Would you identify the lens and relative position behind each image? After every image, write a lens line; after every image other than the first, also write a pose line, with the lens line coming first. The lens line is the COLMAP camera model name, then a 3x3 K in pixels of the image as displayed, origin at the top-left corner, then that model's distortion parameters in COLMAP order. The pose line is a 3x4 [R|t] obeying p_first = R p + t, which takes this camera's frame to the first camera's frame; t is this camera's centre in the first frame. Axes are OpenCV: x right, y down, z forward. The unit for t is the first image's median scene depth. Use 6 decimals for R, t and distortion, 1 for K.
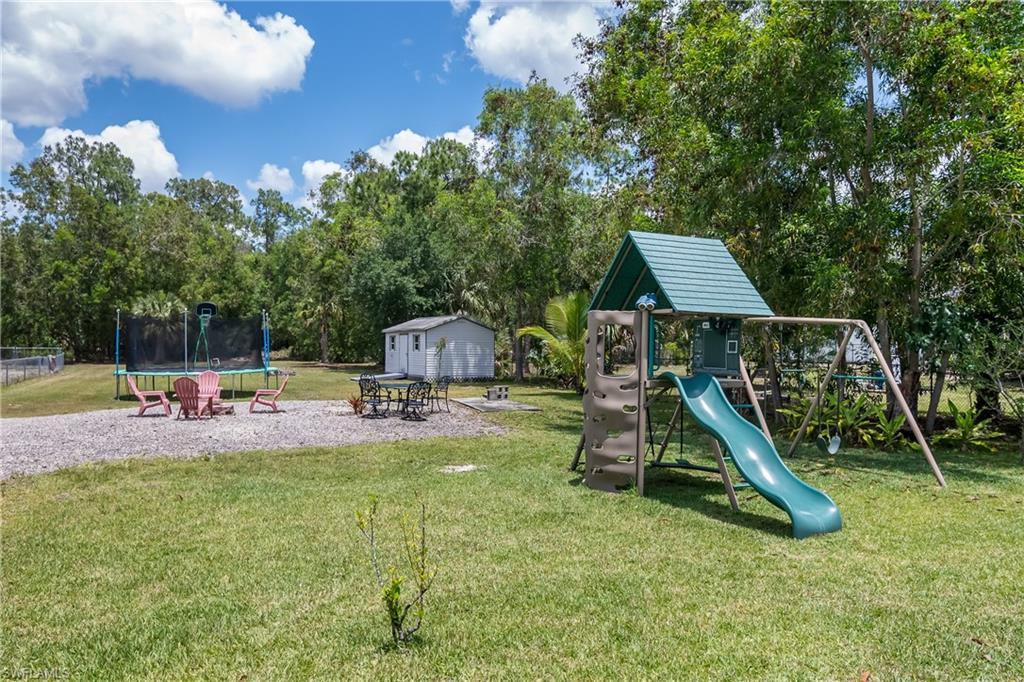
lens RADIAL K [[646.8, 0, 512.0], [0, 646.8, 341.0], [0, 0, 1]] dist [-0.000515, -0.000747]
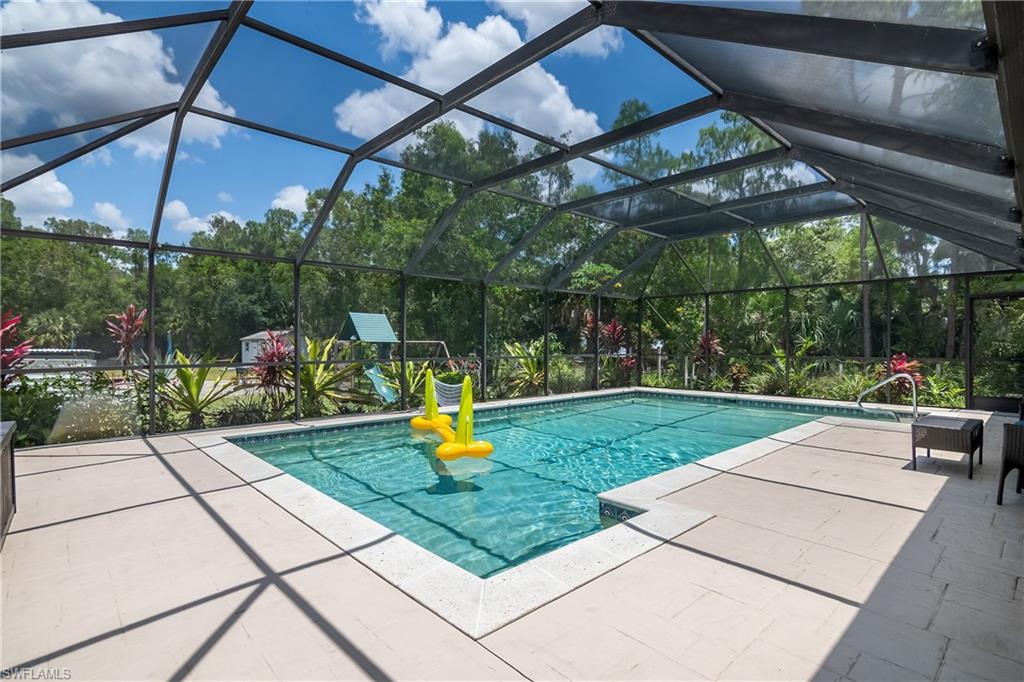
lens RADIAL K [[504.1, 0, 512.0], [0, 504.1, 341.0], [0, 0, 1]] dist [-0.017053, 0.000910]
pose [[0.947941, -0.009467, 0.318306, 0.036248], [0.007357, 0.999942, 0.007830, -0.013261], [-0.318362, -0.005080, 0.947956, -0.326337]]
